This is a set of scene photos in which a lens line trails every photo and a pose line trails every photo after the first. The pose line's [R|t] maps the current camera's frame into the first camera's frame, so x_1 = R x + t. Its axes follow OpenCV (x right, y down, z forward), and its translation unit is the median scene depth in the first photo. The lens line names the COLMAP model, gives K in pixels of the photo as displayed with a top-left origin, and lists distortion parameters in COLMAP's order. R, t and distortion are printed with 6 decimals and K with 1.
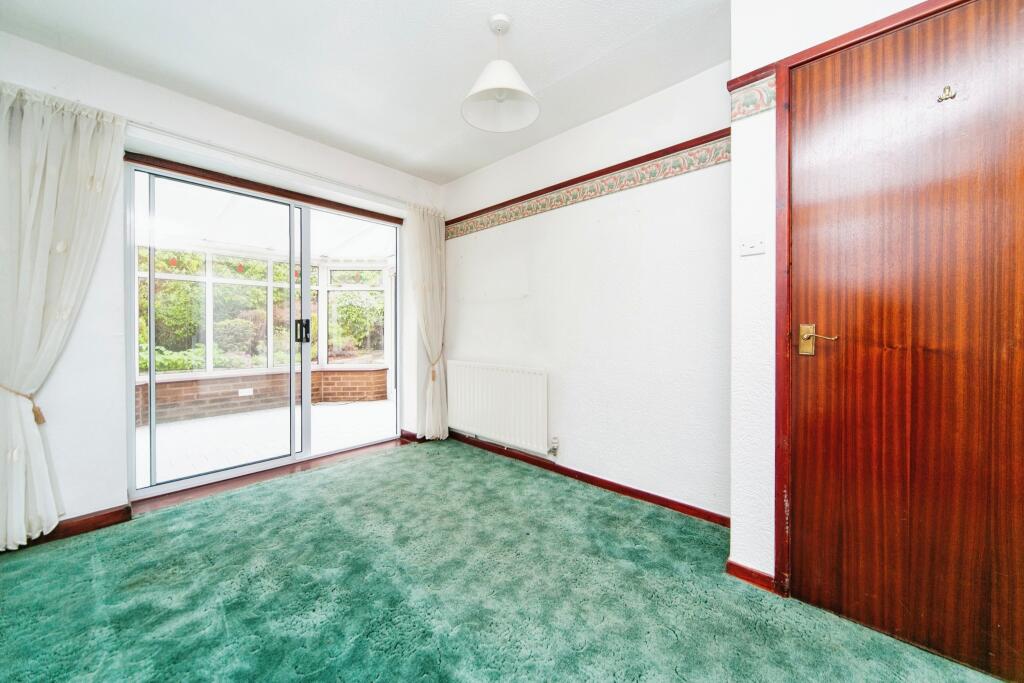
lens RADIAL K [[371.5, 0, 513.3], [0, 371.5, 328.4], [0, 0, 1]] dist [-0.000415, -0.000133]
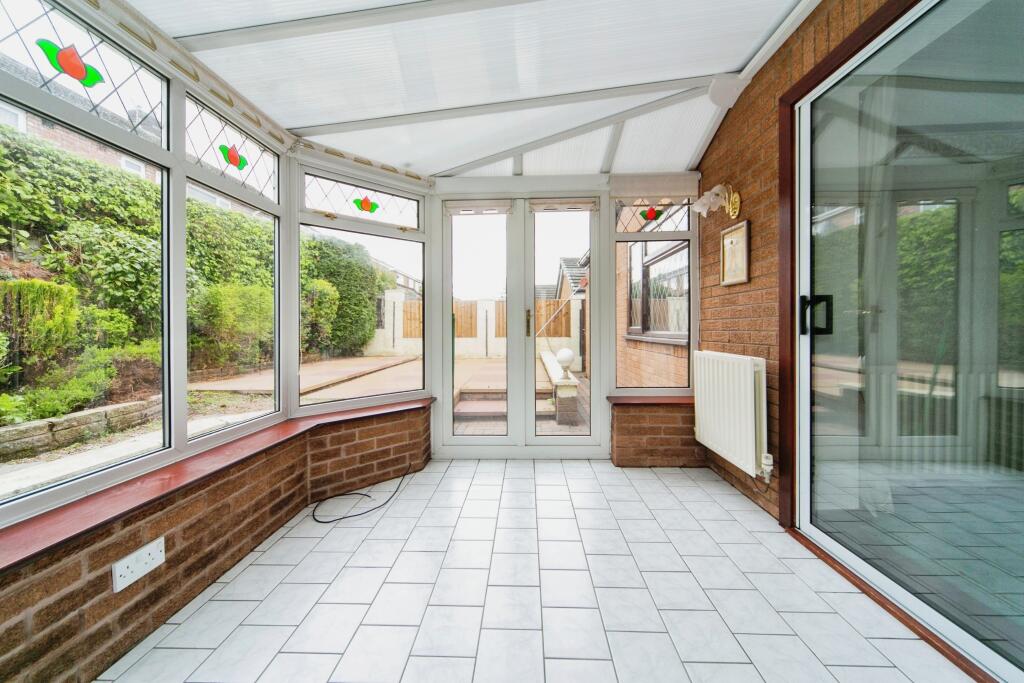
lens RADIAL K [[371.5, 0, 513.3], [0, 371.5, 328.4], [0, 0, 1]] dist [-0.000415, -0.000133]
pose [[0.758590, -0.007983, 0.651519, -0.600968], [0.005183, 0.999967, 0.006217, 0.010390], [-0.651547, -0.001339, 0.758607, 0.560310]]
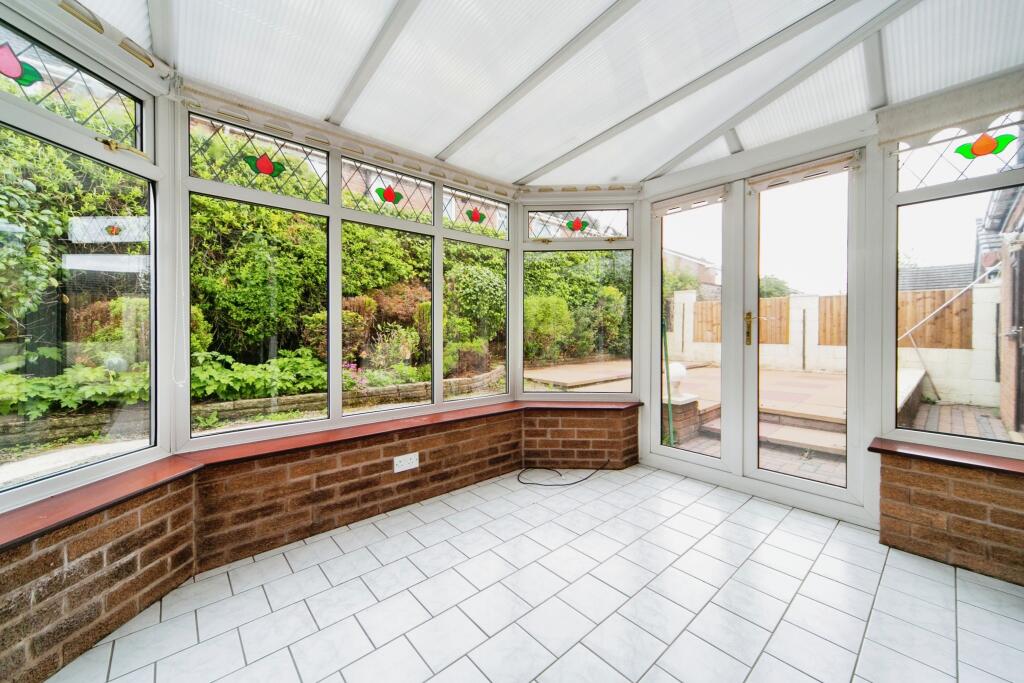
lens RADIAL K [[386.4, 0, 514.4], [0, 386.4, 331.8], [0, 0, 1]] dist [0.001126, 0.000055]
pose [[0.995140, 0.001867, -0.098457, -0.471417], [-0.001086, 0.999967, 0.007990, 0.006608], [0.098469, -0.007845, 0.995109, 0.471934]]
